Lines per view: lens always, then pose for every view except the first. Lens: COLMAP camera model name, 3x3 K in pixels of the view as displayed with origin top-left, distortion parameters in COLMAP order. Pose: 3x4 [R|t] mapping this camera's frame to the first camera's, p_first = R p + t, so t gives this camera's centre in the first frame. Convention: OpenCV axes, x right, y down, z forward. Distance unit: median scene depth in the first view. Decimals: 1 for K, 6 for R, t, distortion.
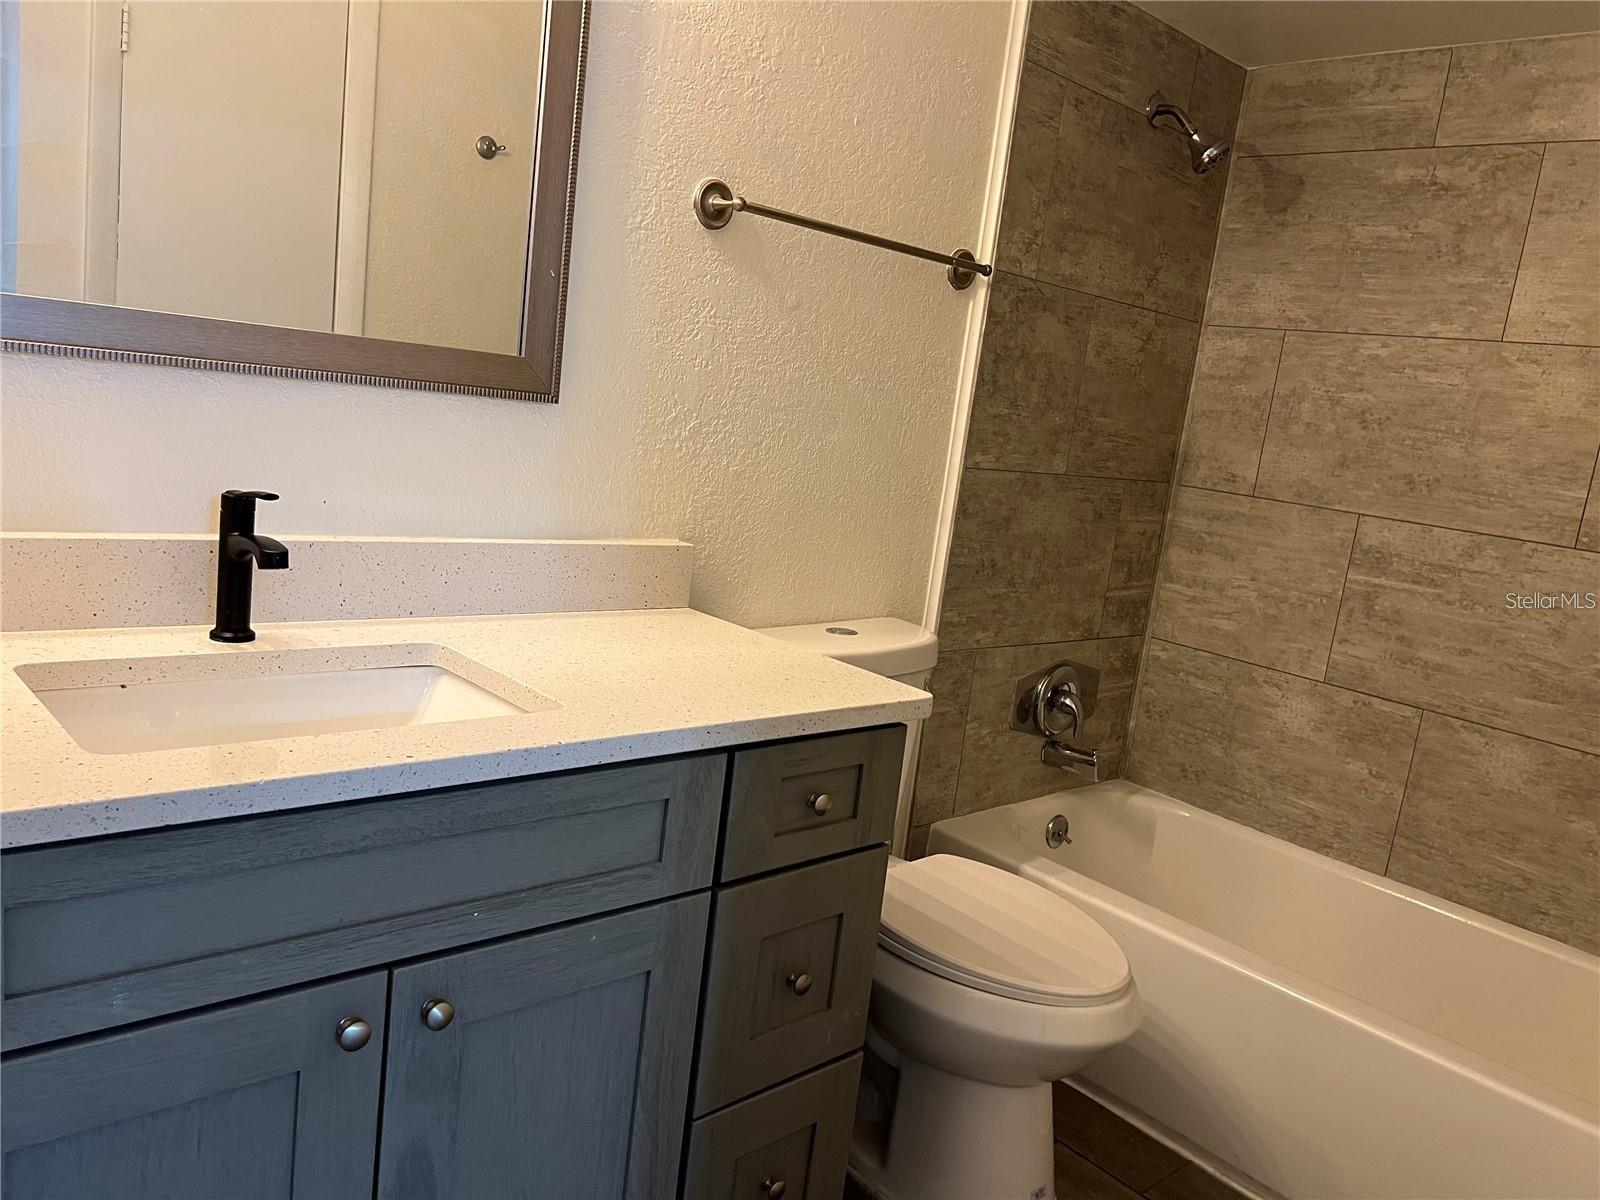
lens RADIAL K [[1200.6, 0, 825.1], [0, 1200.6, 604.2], [0, 0, 1]] dist [0.064808, -0.077366]
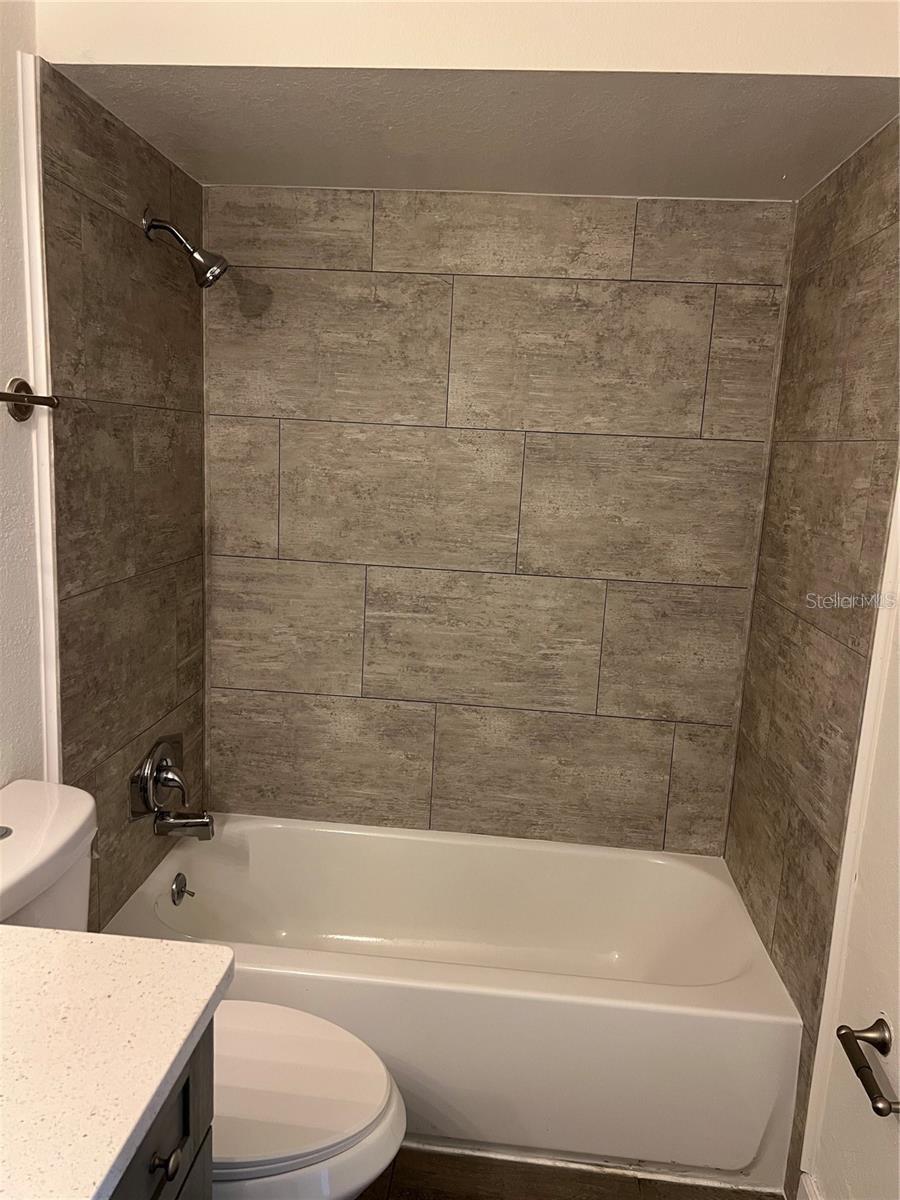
lens RADIAL K [[900.5, 0, 447.4], [0, 900.5, 615.3], [0, 0, 1]] dist [0.064808, -0.077366]
pose [[0.749990, -0.210156, 0.627175, -0.105280], [0.161167, 0.977668, 0.134873, -0.145921], [-0.641514, -0.000073, 0.767112, 0.237323]]
